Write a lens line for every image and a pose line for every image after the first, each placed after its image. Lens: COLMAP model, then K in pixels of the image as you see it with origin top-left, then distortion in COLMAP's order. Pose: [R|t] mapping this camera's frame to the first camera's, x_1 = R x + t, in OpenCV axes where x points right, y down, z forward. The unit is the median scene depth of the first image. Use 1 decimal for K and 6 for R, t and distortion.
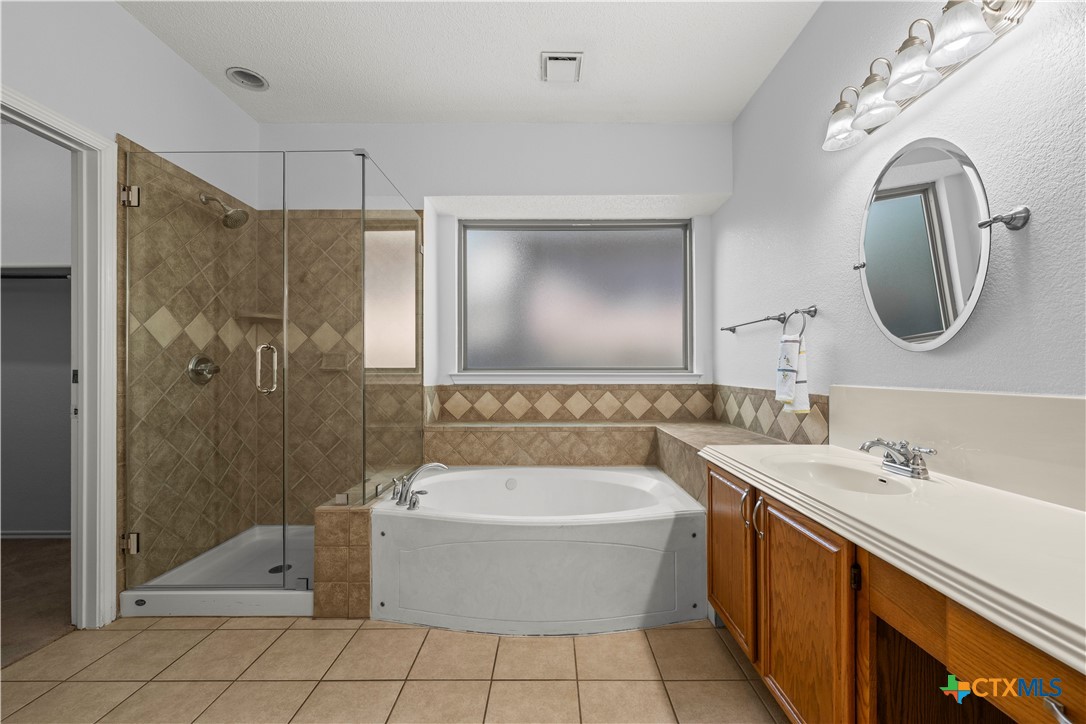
lens RADIAL K [[430.6, 0, 547.8], [0, 430.6, 369.0], [0, 0, 1]] dist [-0.002043, 0.000103]
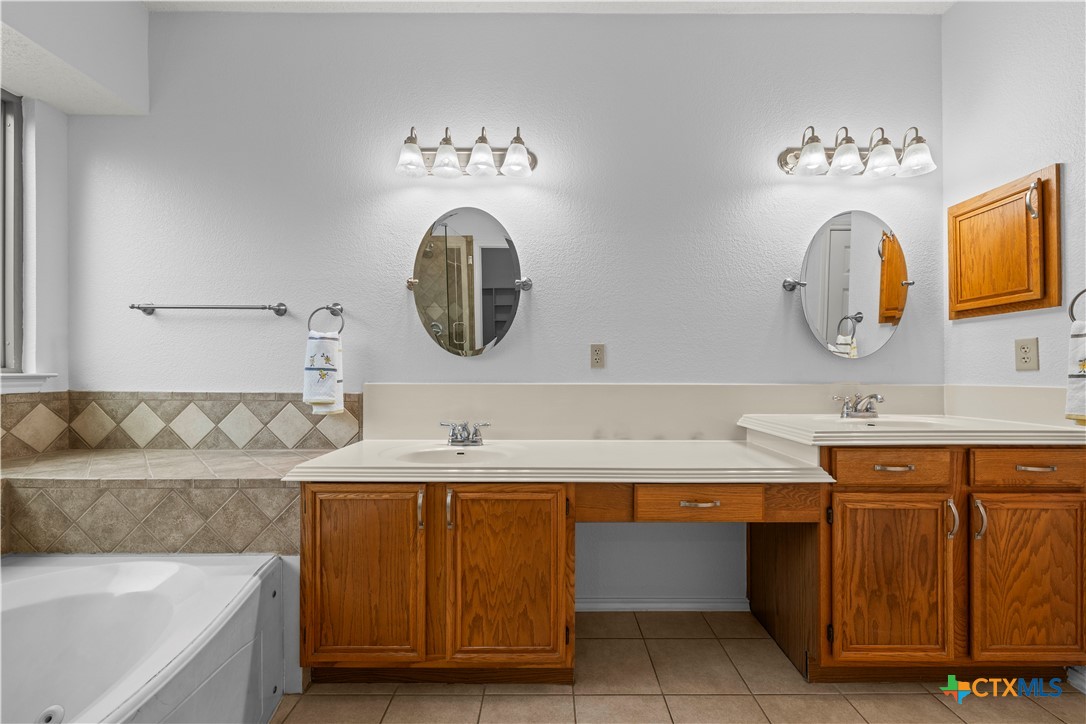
lens RADIAL K [[430.6, 0, 550.8], [0, 430.6, 368.5], [0, 0, 1]] dist [-0.002043, 0.000103]
pose [[-0.012398, 0.012653, 0.999843, -0.367157], [-0.005557, 0.999904, -0.012722, 0.010150], [-0.999908, -0.005714, -0.012327, 0.501219]]
